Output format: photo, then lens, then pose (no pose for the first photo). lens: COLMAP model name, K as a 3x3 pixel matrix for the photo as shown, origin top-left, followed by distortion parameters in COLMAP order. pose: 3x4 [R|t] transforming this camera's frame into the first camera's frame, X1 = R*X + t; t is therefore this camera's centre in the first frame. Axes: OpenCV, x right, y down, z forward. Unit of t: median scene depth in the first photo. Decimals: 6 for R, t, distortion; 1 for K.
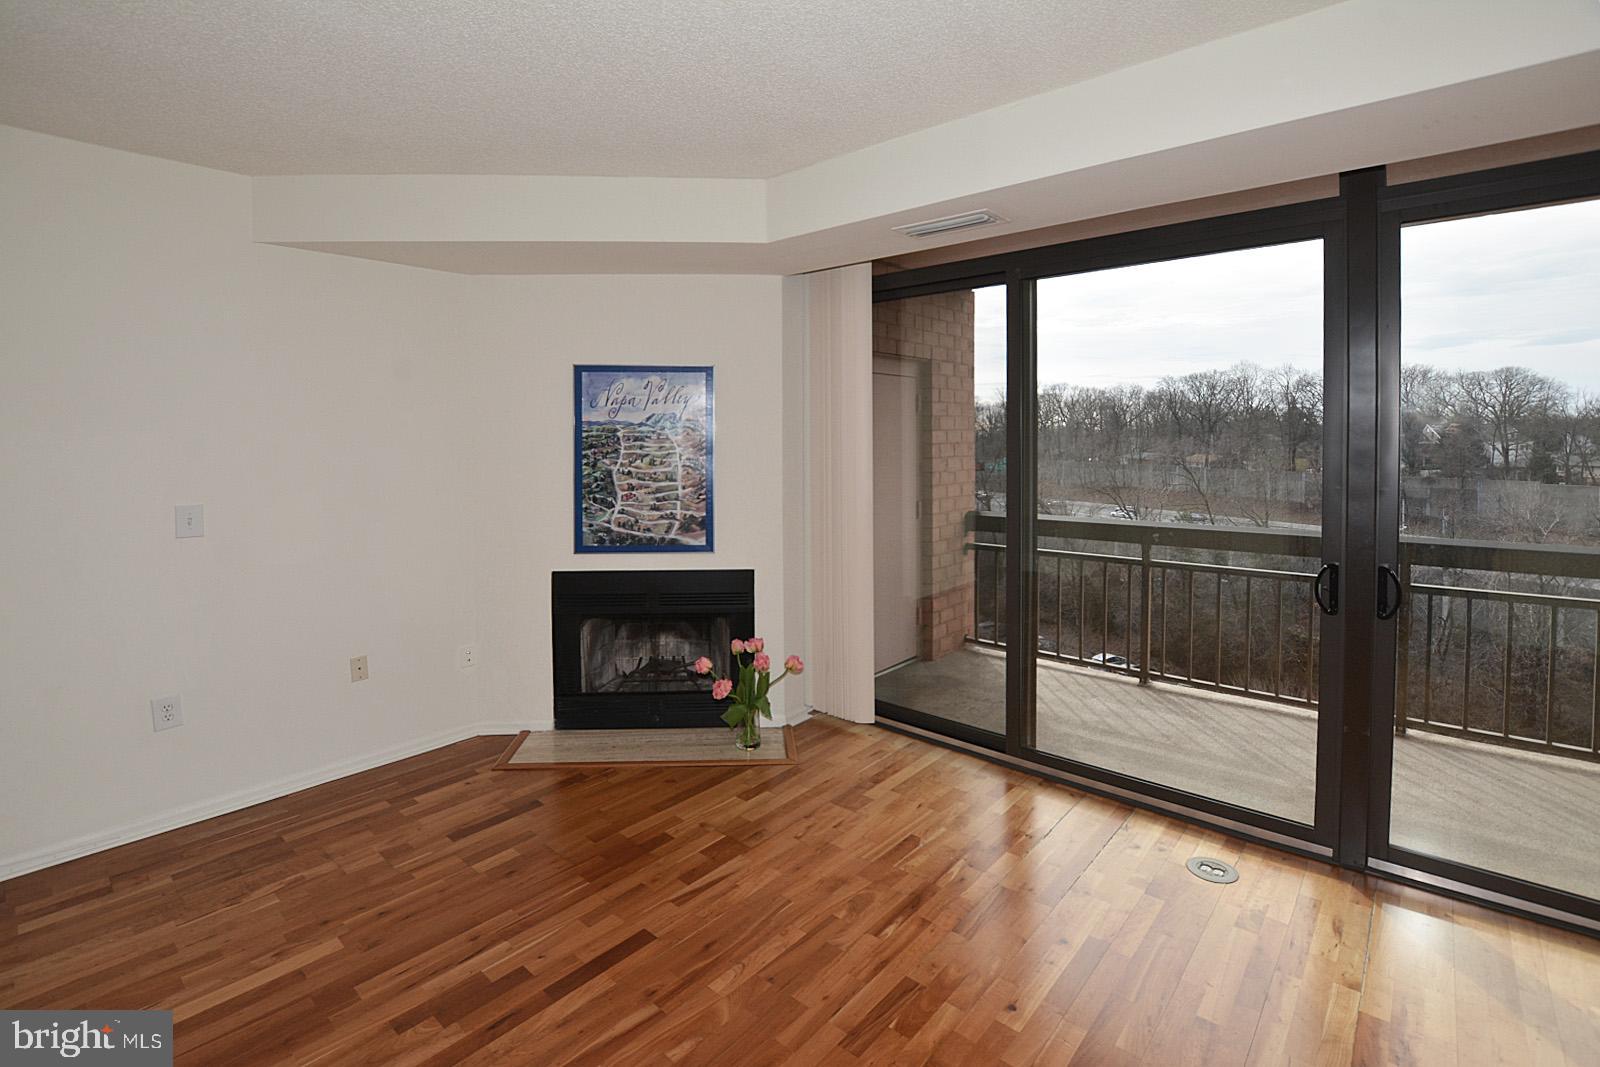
lens RADIAL K [[740.4, 0, 824.4], [0, 740.4, 458.7], [0, 0, 1]] dist [-0.033158, 0.004987]
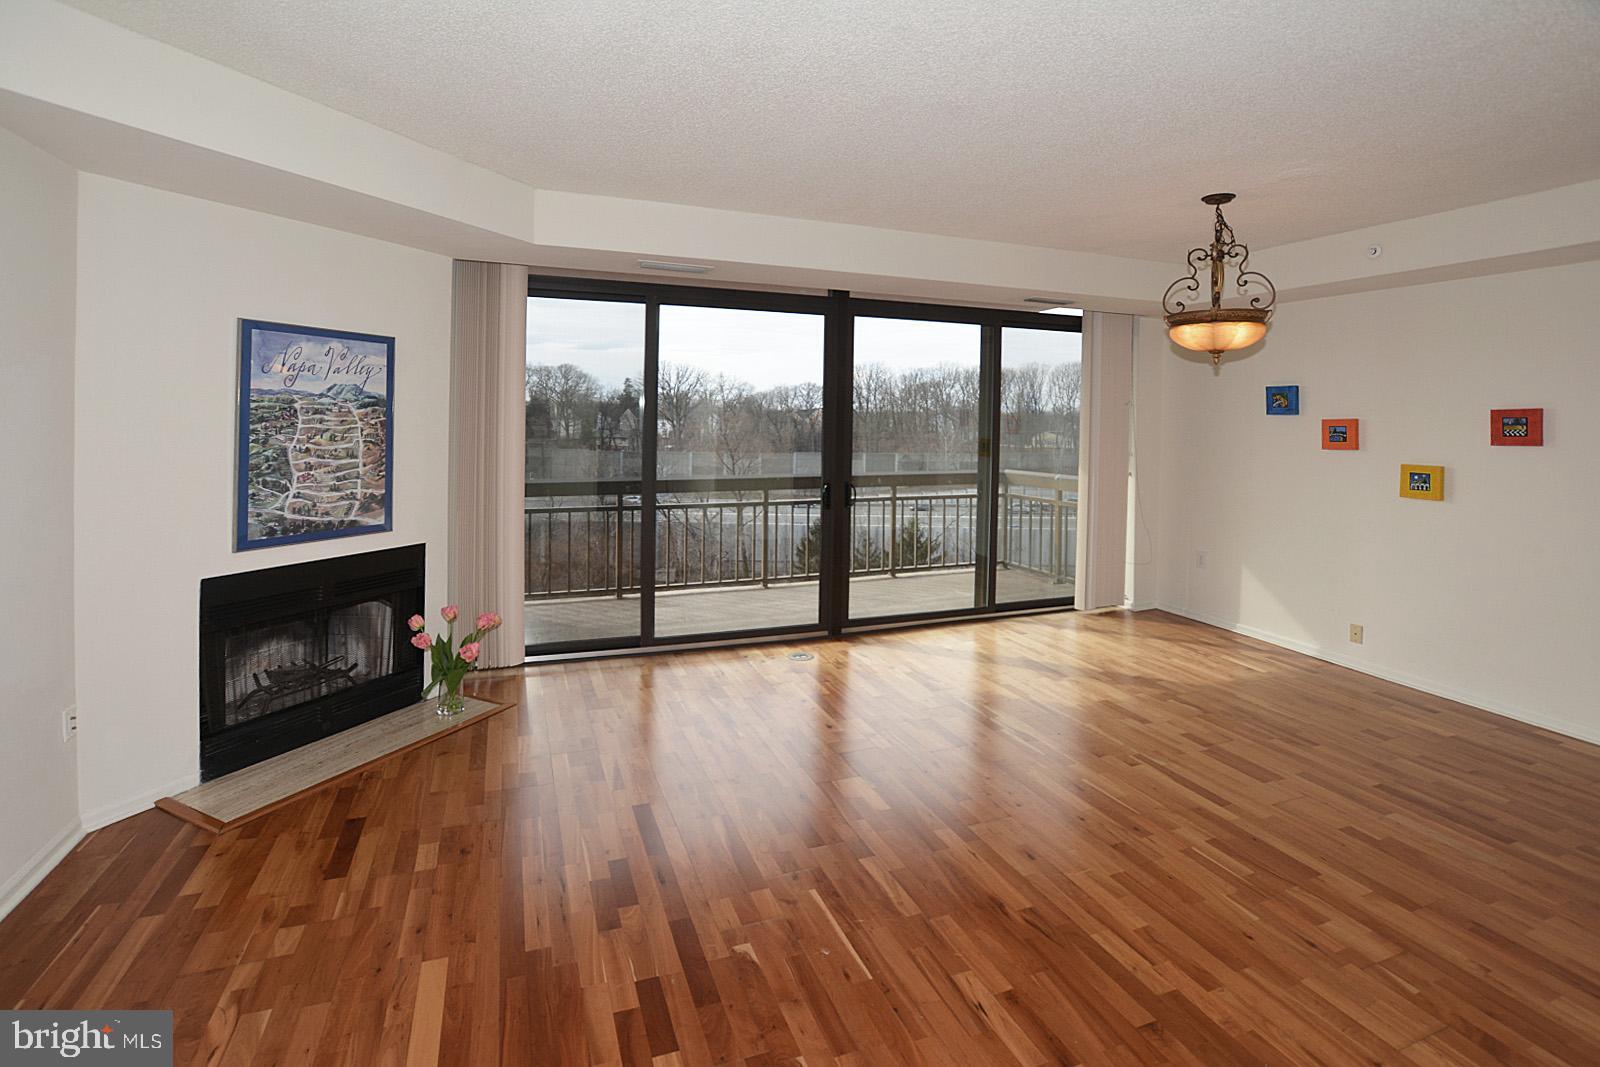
lens RADIAL K [[740.4, 0, 752.6], [0, 740.4, 432.5], [0, 0, 1]] dist [-0.033158, 0.004987]
pose [[0.515978, -0.007311, 0.856570, -0.736246], [0.010710, 0.999940, 0.002084, 0.002008], [-0.856535, 0.008099, 0.516026, 0.103034]]
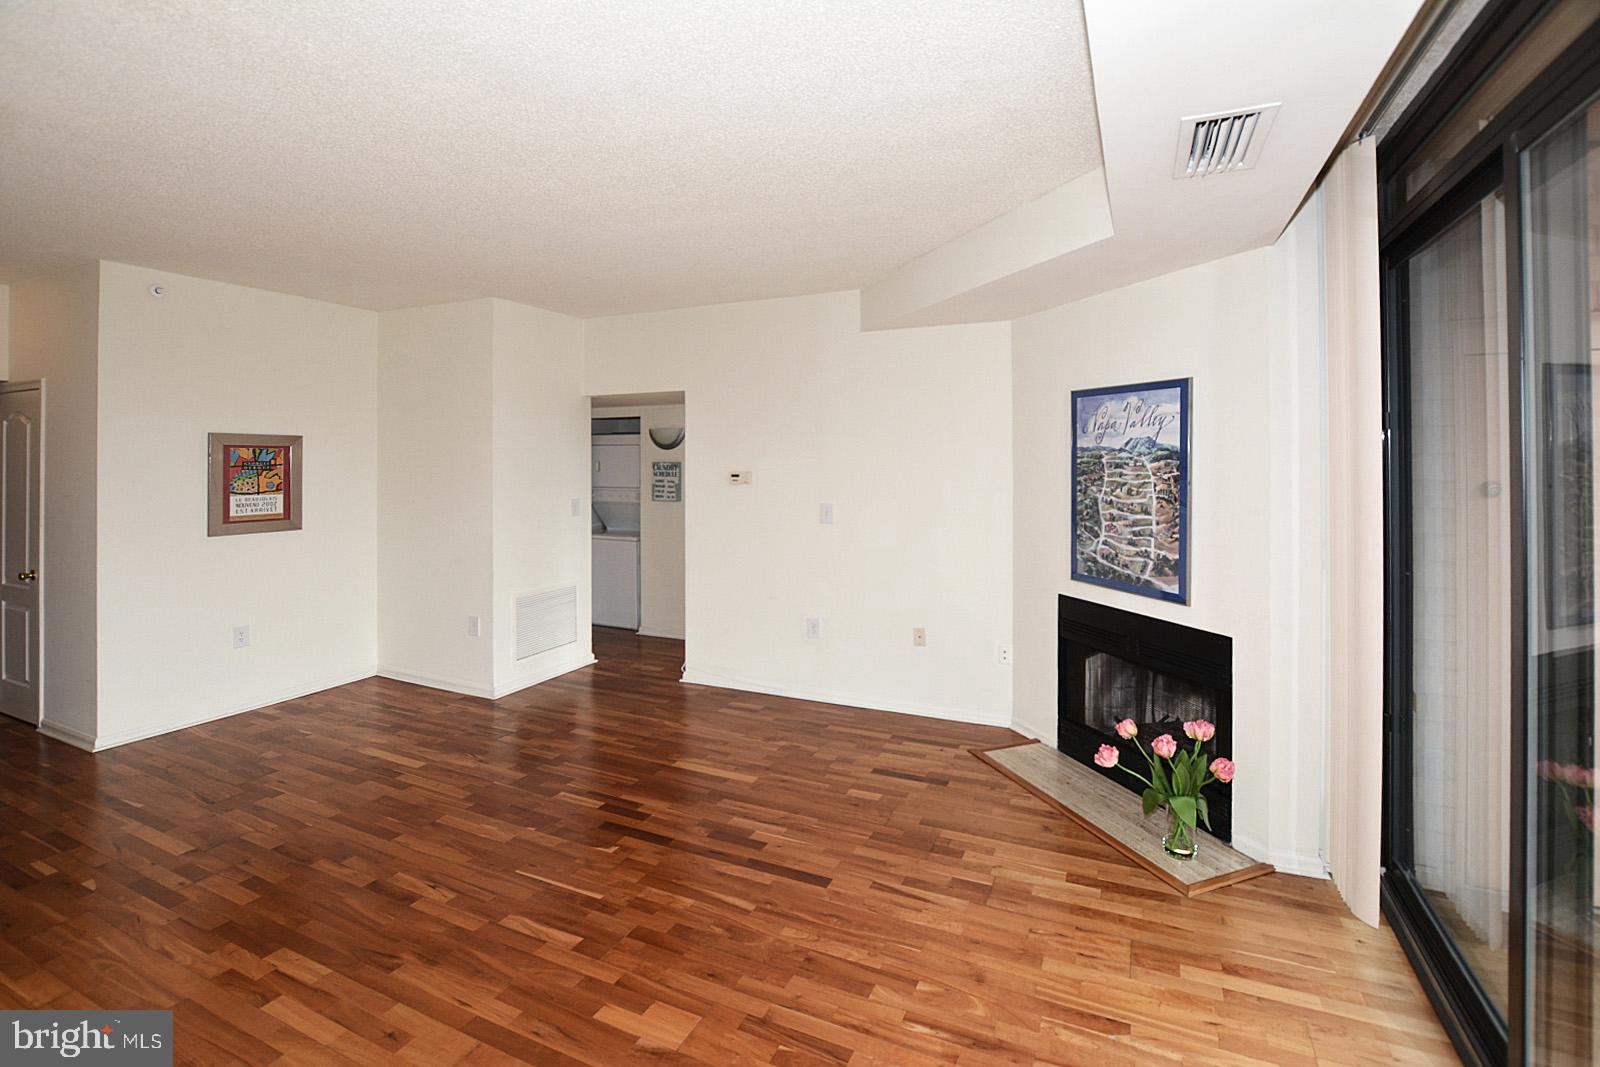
lens RADIAL K [[740.4, 0, 764.4], [0, 740.4, 453.3], [0, 0, 1]] dist [-0.033158, 0.004987]
pose [[0.259729, -0.002984, -0.965677, 0.519884], [-0.040144, 0.999097, -0.013885, -0.011675], [0.964847, 0.042373, 0.259375, 0.336338]]
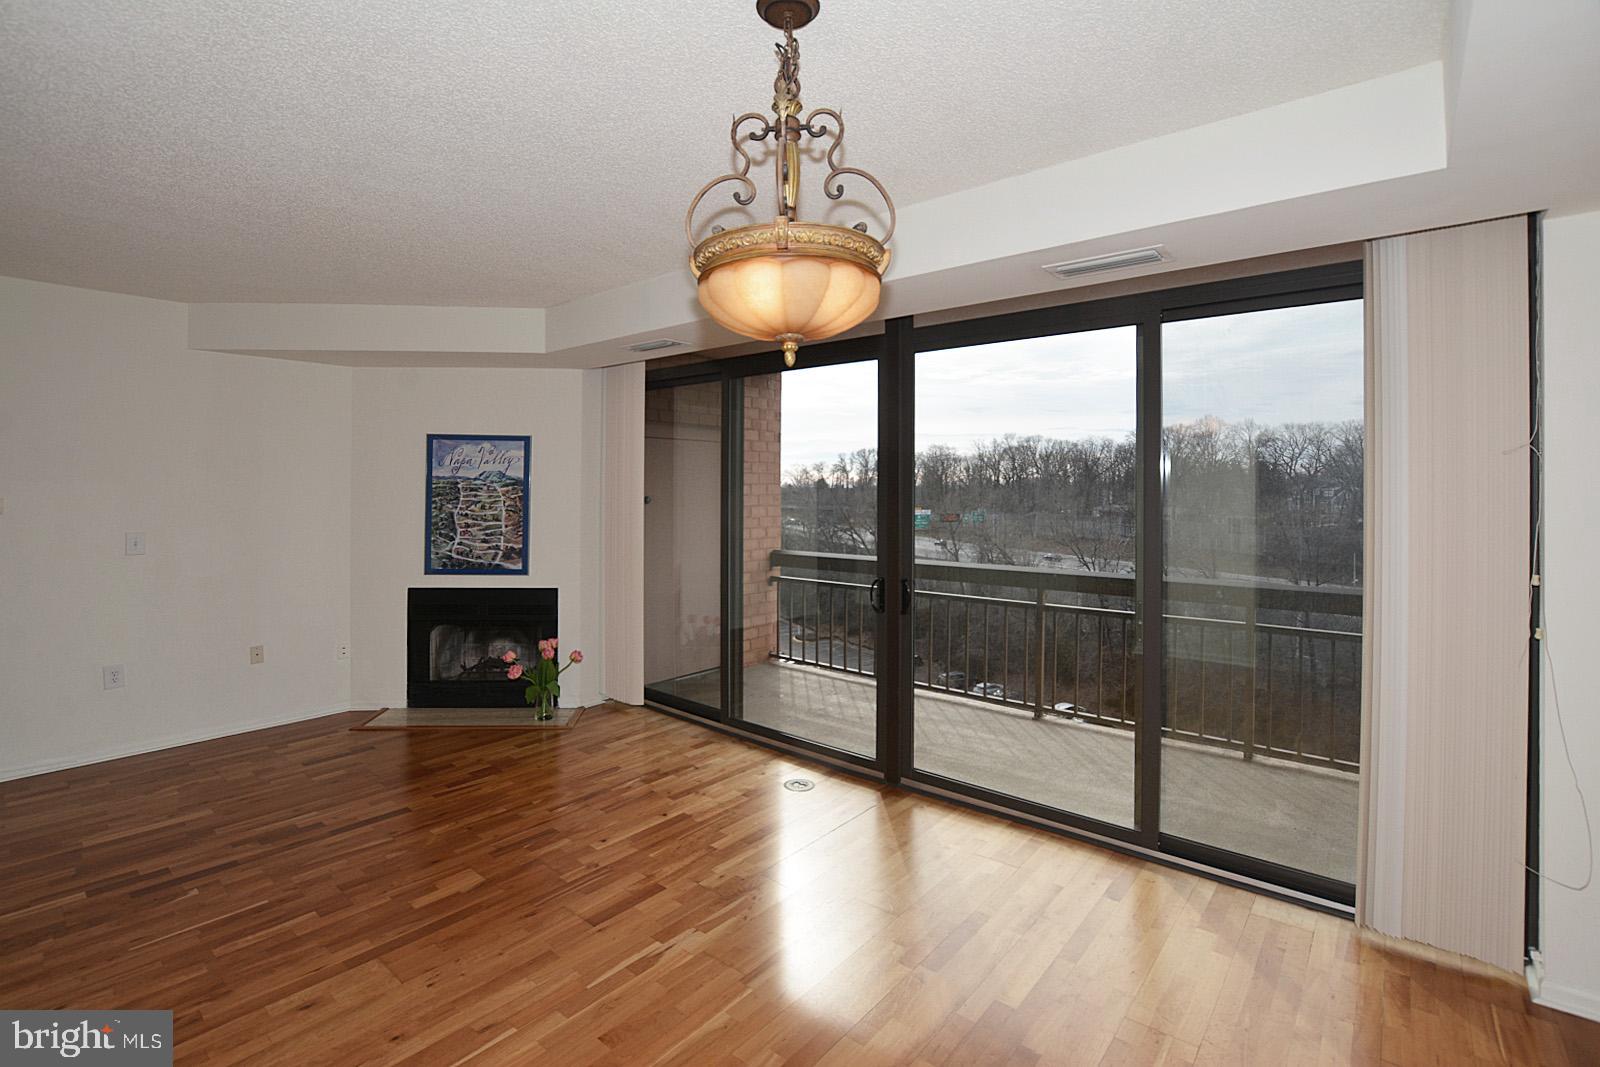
lens RADIAL K [[740.4, 0, 803.7], [0, 740.4, 477.5], [0, 0, 1]] dist [-0.033158, 0.004987]
pose [[0.999962, 0.008713, -0.000942, 0.354525], [-0.008745, 0.999080, -0.041992, 0.002223], [0.000575, 0.041999, 0.999117, -0.345615]]
